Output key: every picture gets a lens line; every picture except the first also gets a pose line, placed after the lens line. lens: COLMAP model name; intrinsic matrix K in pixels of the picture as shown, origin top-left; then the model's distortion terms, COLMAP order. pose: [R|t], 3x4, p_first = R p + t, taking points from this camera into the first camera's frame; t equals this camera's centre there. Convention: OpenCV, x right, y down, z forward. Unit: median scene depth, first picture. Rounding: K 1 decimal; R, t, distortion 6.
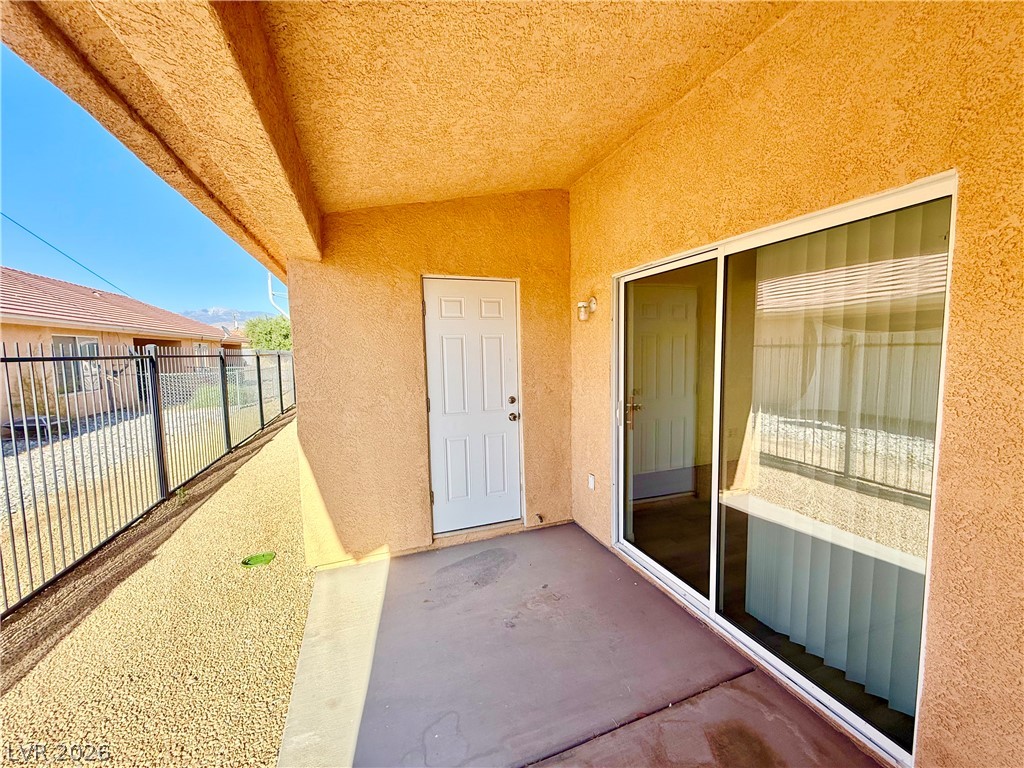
lens RADIAL K [[407.8, 0, 512.9], [0, 407.8, 385.8], [0, 0, 1]] dist [0.002917, -0.000099]
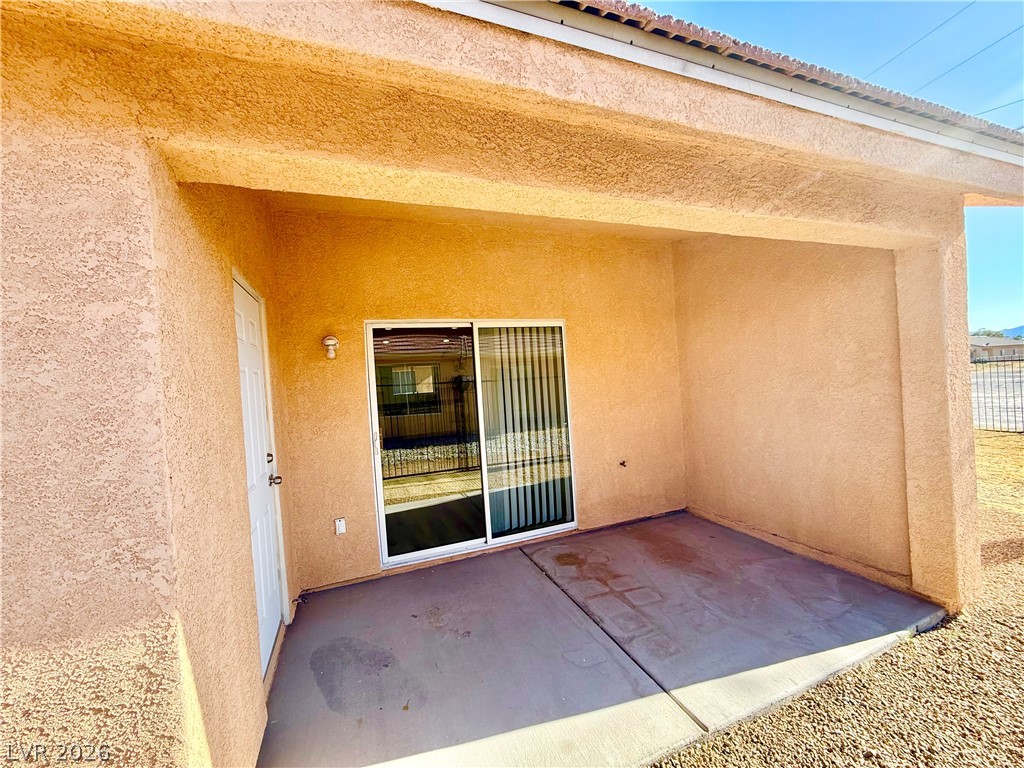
lens RADIAL K [[407.8, 0, 509.6], [0, 407.8, 383.7], [0, 0, 1]] dist [0.002917, -0.000099]
pose [[-0.006727, 0.004082, 0.999969, -1.154848], [0.147816, 0.989010, -0.003043, -0.050016], [-0.988992, 0.147790, -0.007257, 0.847809]]
